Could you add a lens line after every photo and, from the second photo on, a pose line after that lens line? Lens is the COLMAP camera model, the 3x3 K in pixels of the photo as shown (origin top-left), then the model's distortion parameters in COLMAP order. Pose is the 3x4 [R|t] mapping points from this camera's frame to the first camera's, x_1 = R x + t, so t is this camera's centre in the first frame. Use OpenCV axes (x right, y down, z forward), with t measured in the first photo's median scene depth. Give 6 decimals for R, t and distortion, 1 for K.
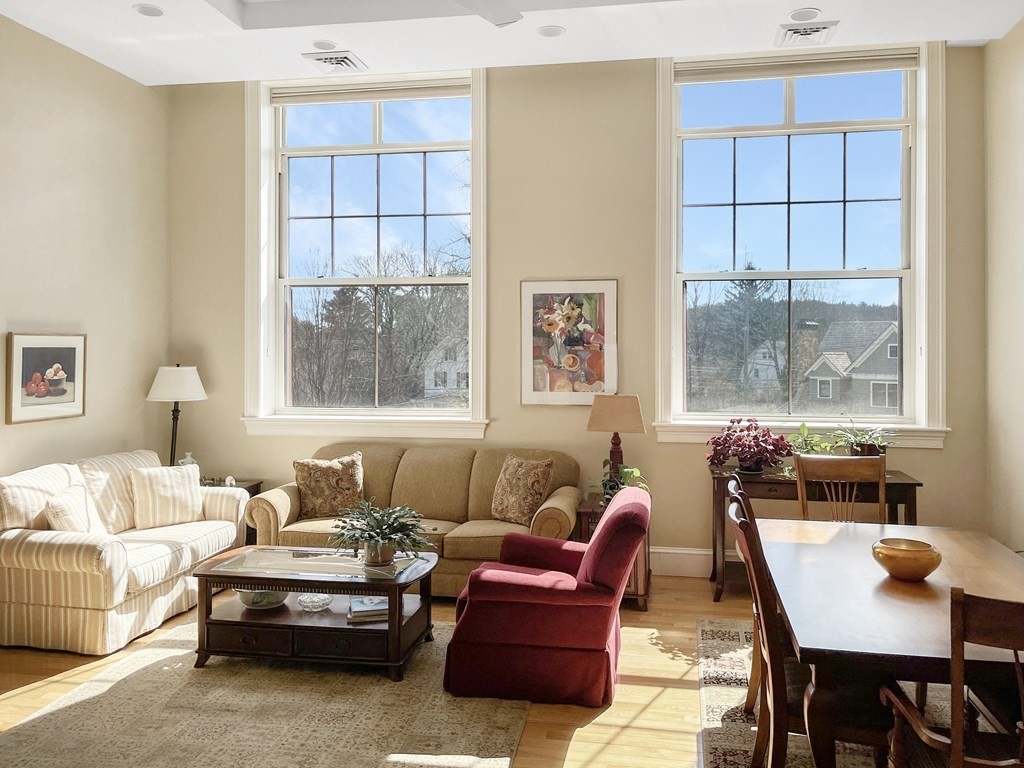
lens RADIAL K [[819.2, 0, 531.9], [0, 819.2, 347.4], [0, 0, 1]] dist [0.064145, -0.072974]
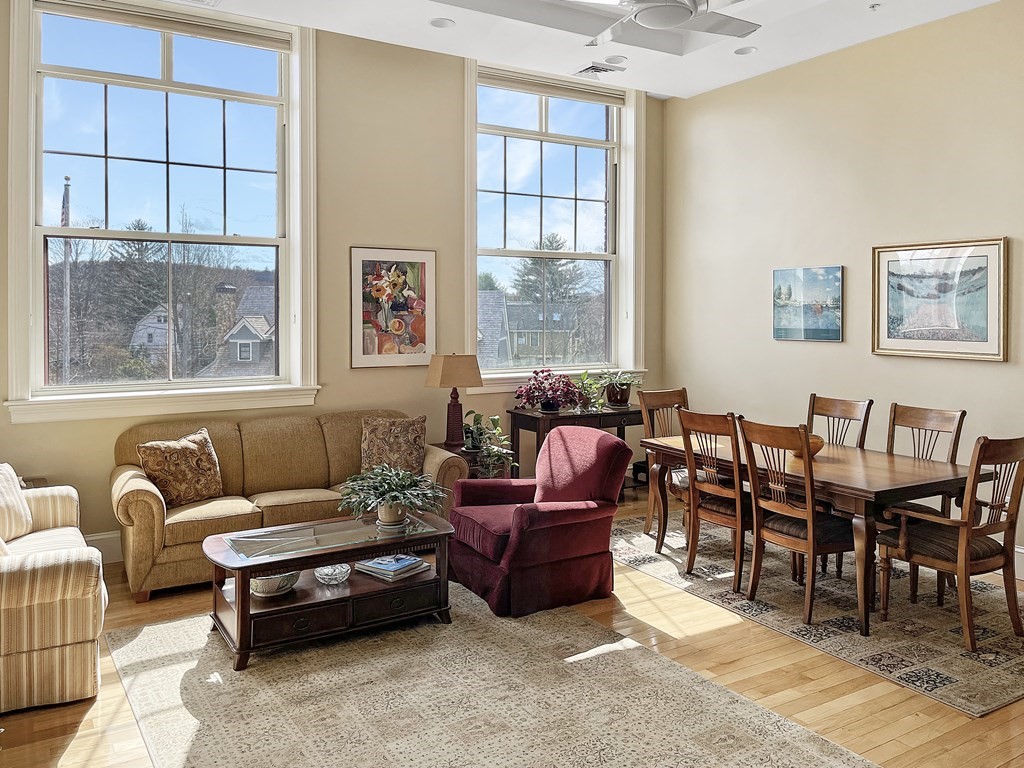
lens RADIAL K [[819.2, 0, 507.4], [0, 819.2, 330.7], [0, 0, 1]] dist [0.064145, -0.072974]
pose [[0.745844, -0.015591, 0.665938, -0.582132], [-0.000419, 0.999715, 0.023875, -0.001433], [-0.666121, -0.018087, 0.745625, 0.111232]]
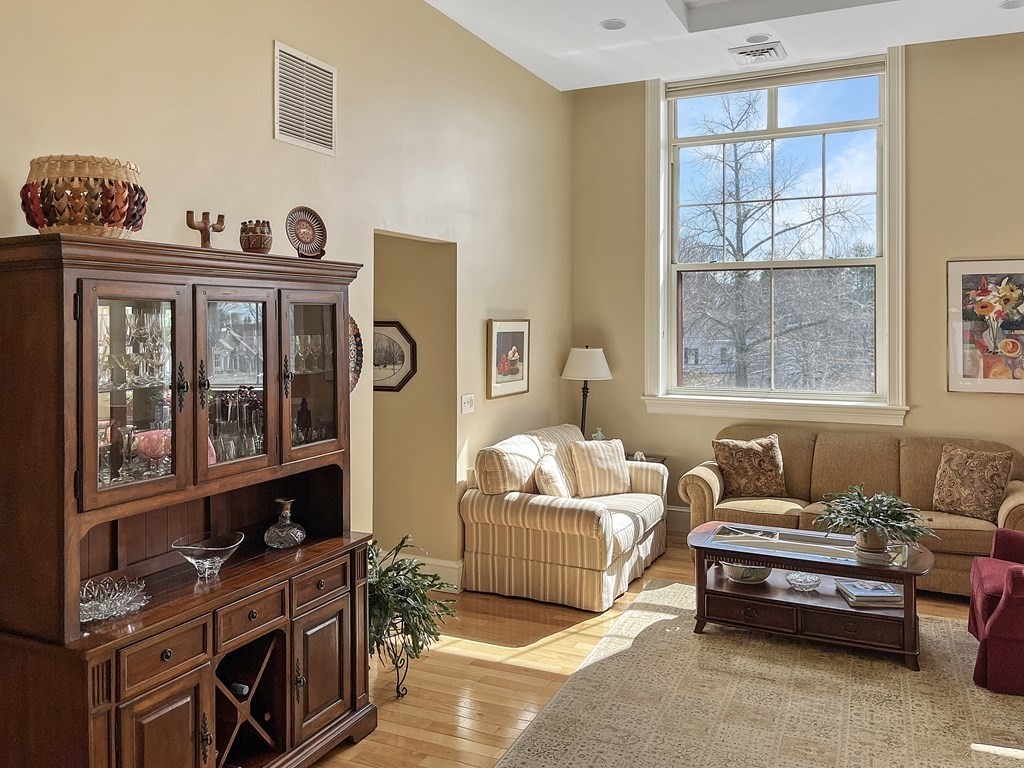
lens RADIAL K [[819.2, 0, 501.0], [0, 819.2, 317.5], [0, 0, 1]] dist [0.064145, -0.072974]
pose [[0.962313, -0.002819, -0.271931, -0.264886], [0.001534, 0.999987, -0.004938, -0.012576], [0.271941, 0.004334, 0.962304, -0.073331]]
